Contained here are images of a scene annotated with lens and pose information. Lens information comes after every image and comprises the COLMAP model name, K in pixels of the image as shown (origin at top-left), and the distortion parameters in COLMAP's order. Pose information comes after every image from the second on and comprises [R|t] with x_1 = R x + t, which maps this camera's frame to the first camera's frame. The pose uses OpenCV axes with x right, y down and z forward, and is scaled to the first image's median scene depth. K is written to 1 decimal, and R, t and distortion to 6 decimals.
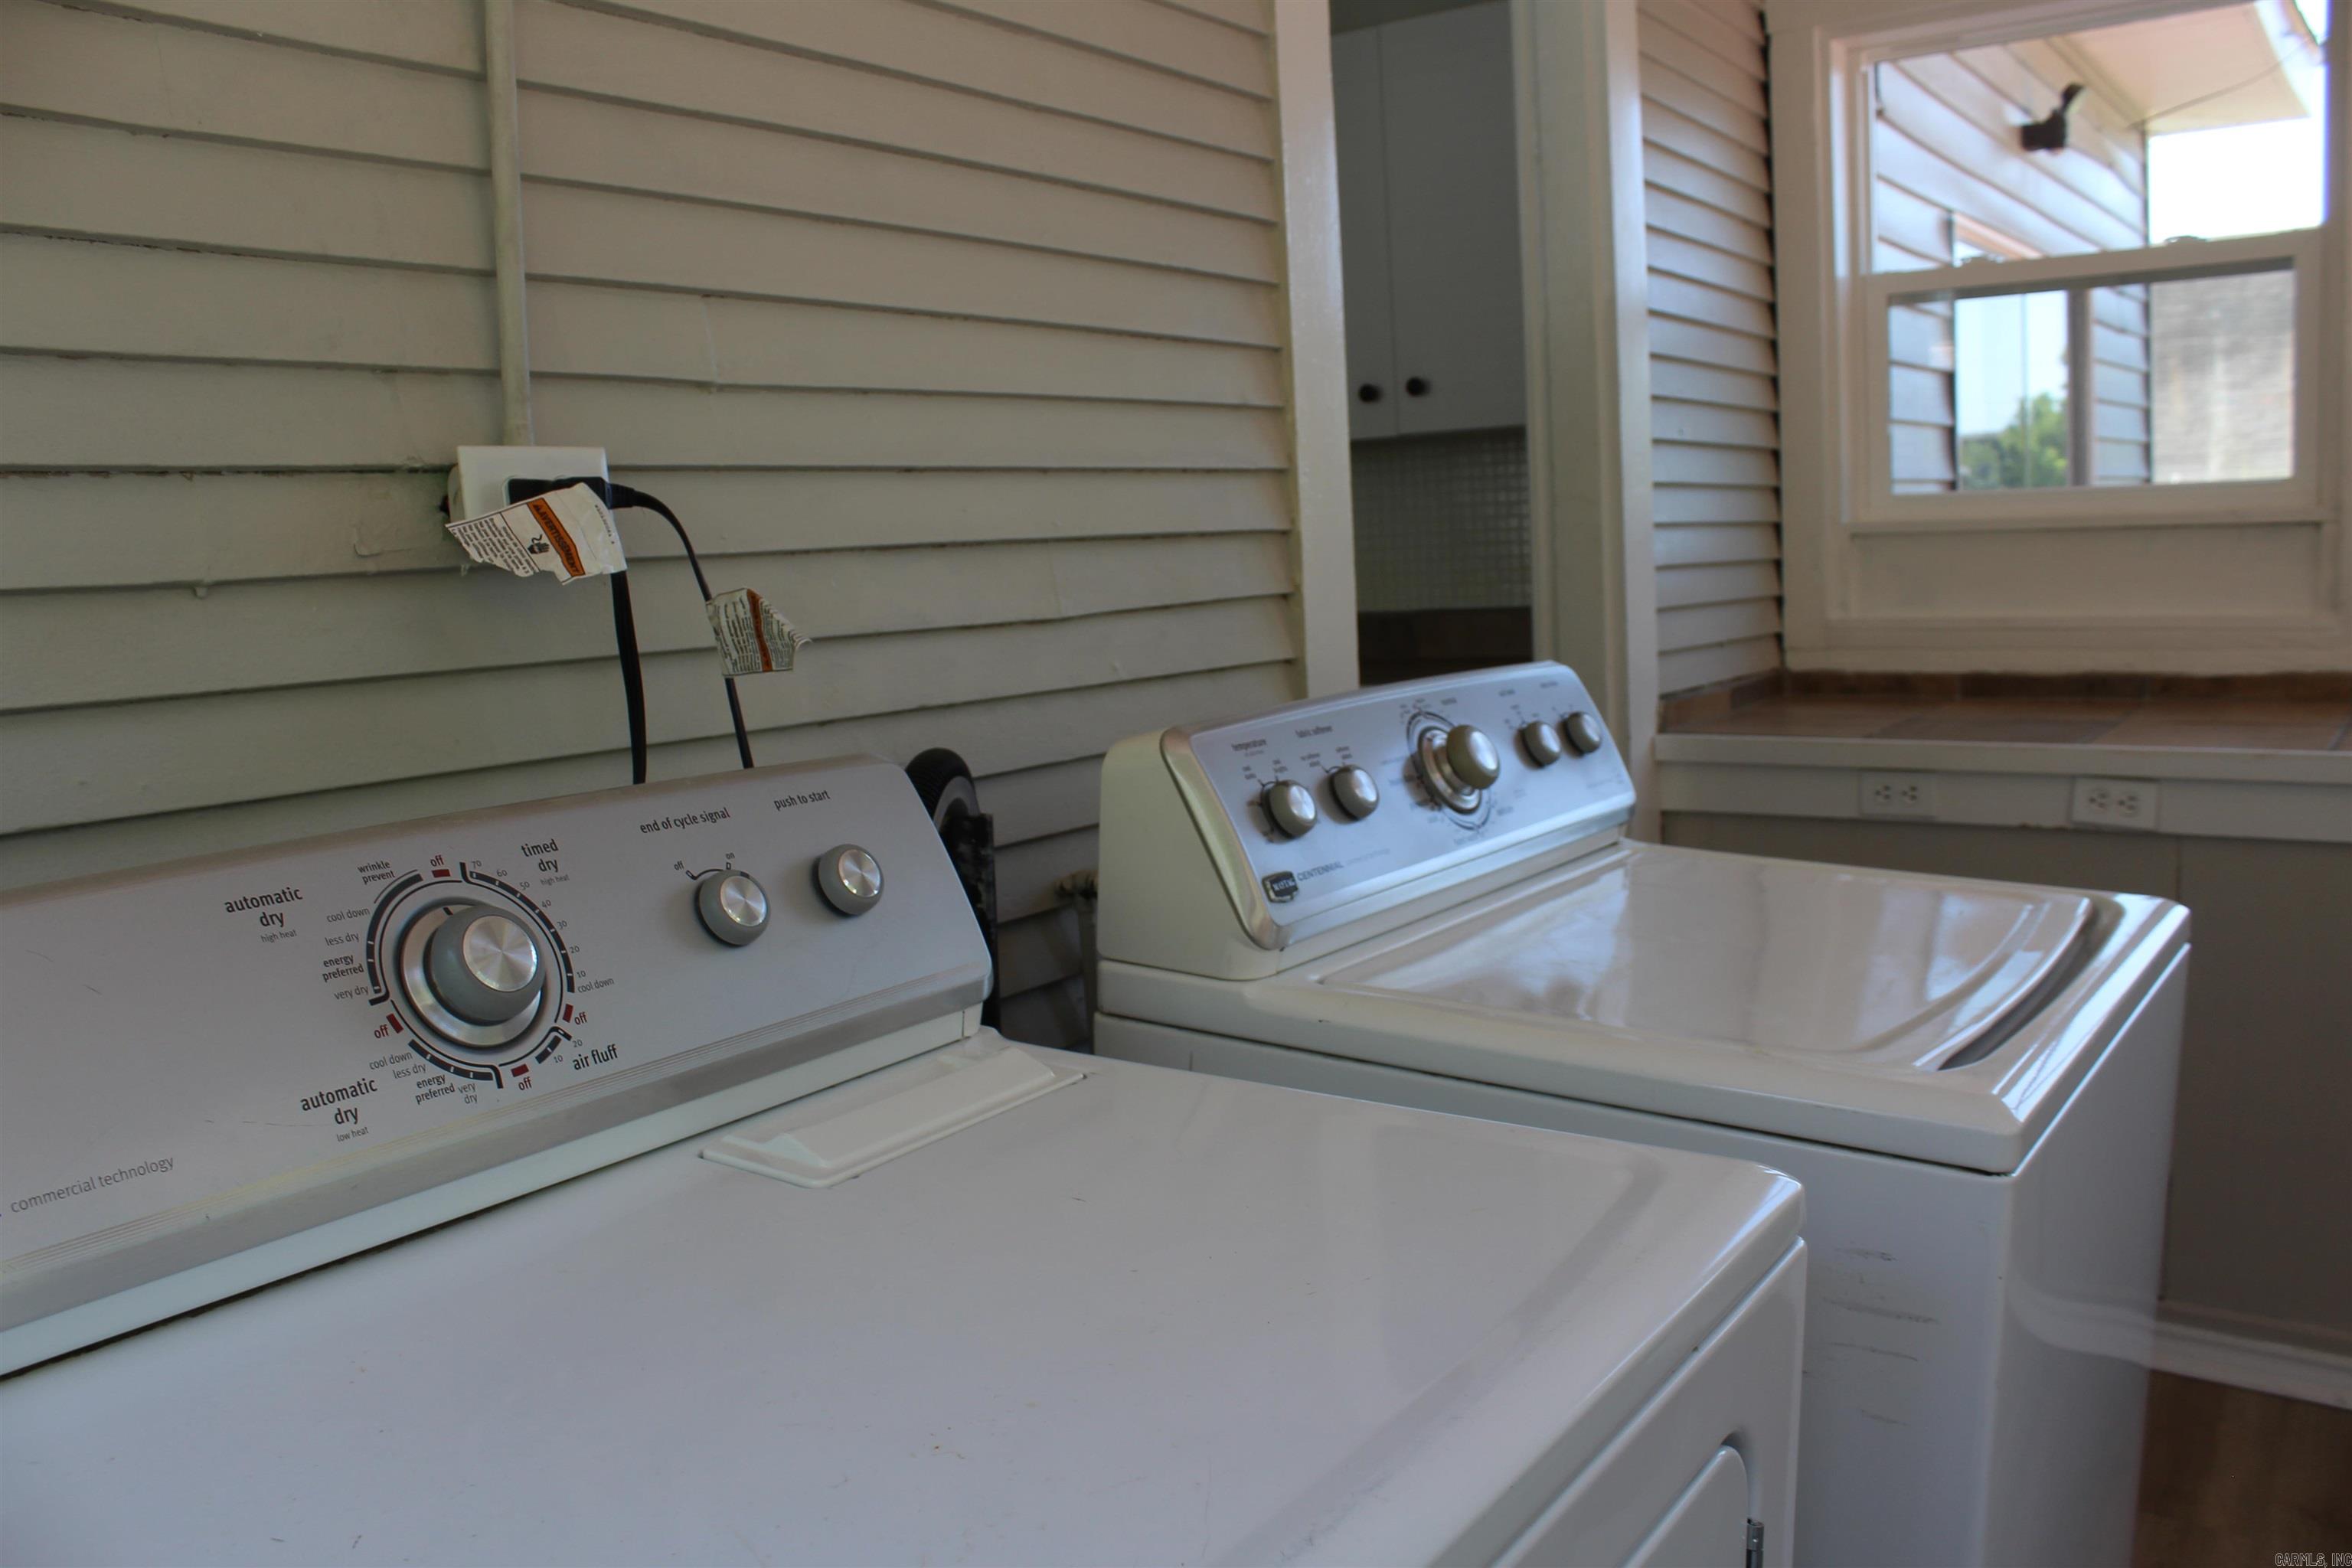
lens RADIAL K [[1959.4, 0, 1118.7], [0, 1959.4, 768.0], [0, 0, 1]] dist [-0.155815, 0.117982]
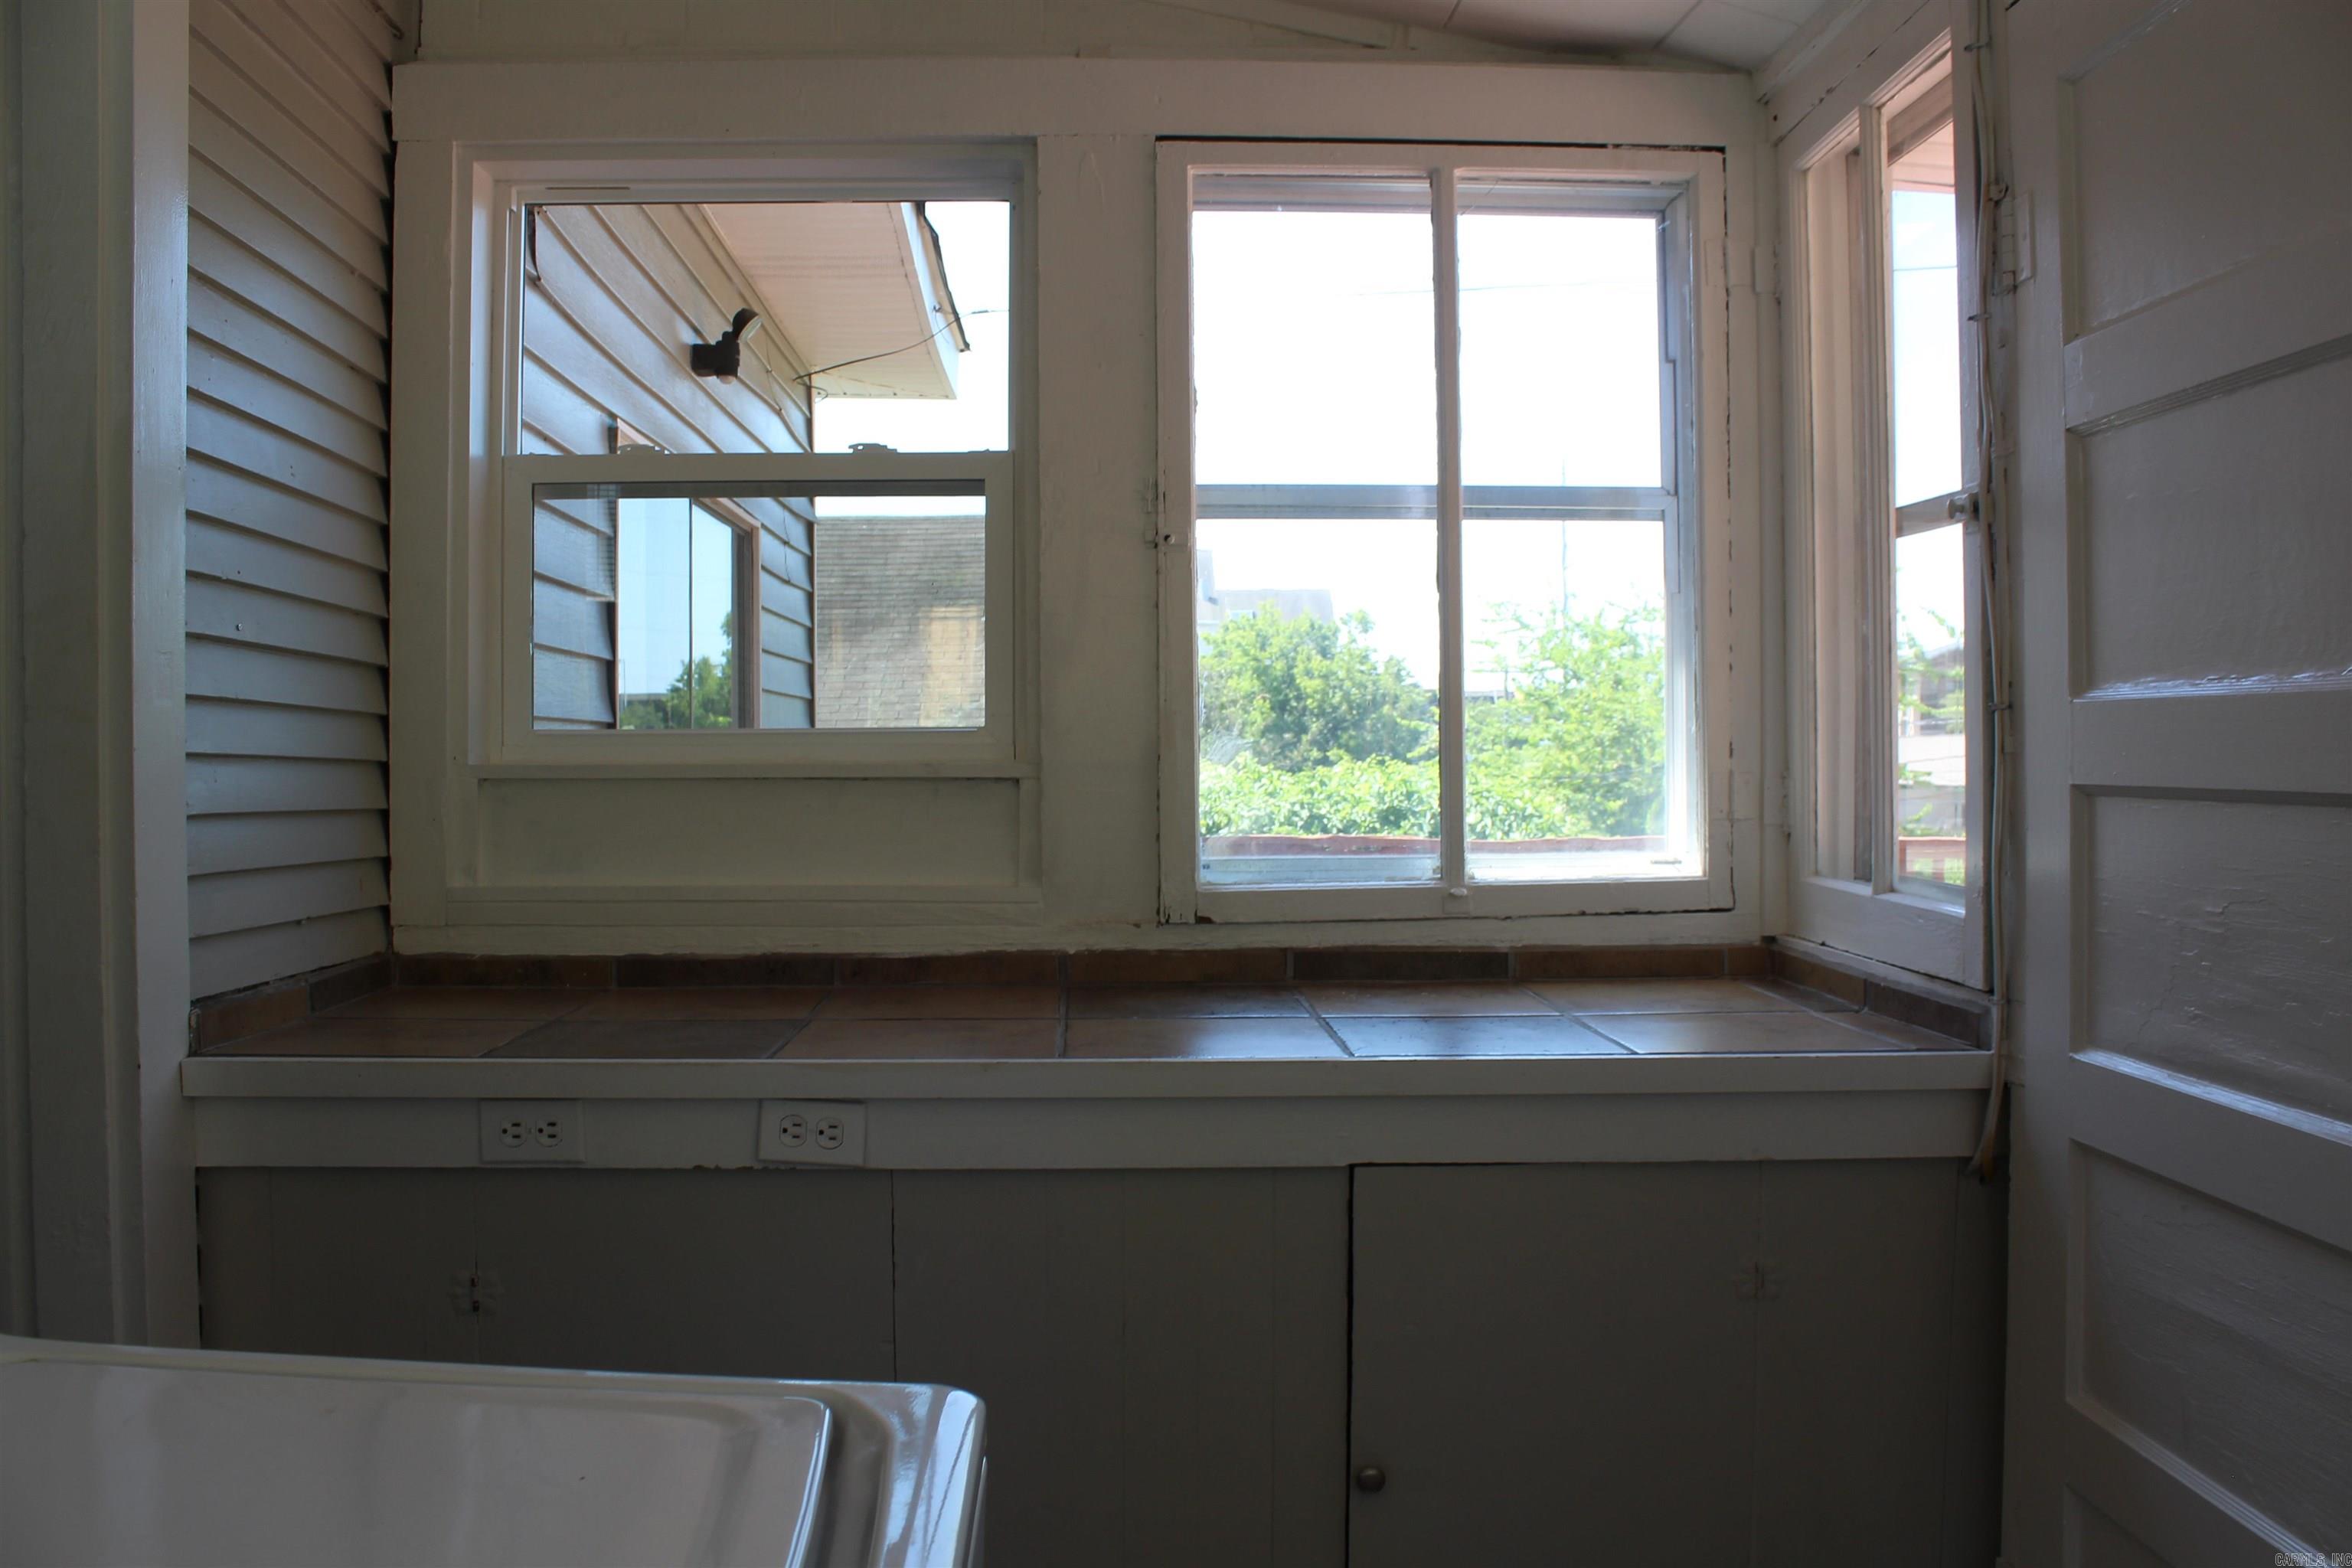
lens RADIAL K [[1959.4, 0, 1172.5], [0, 1959.4, 781.8], [0, 0, 1]] dist [-0.155815, 0.117982]
pose [[0.772325, 0.038334, 0.634069, 0.101949], [0.041762, 0.992954, -0.110900, -0.021906], [-0.633853, 0.112131, 0.765282, 0.218386]]
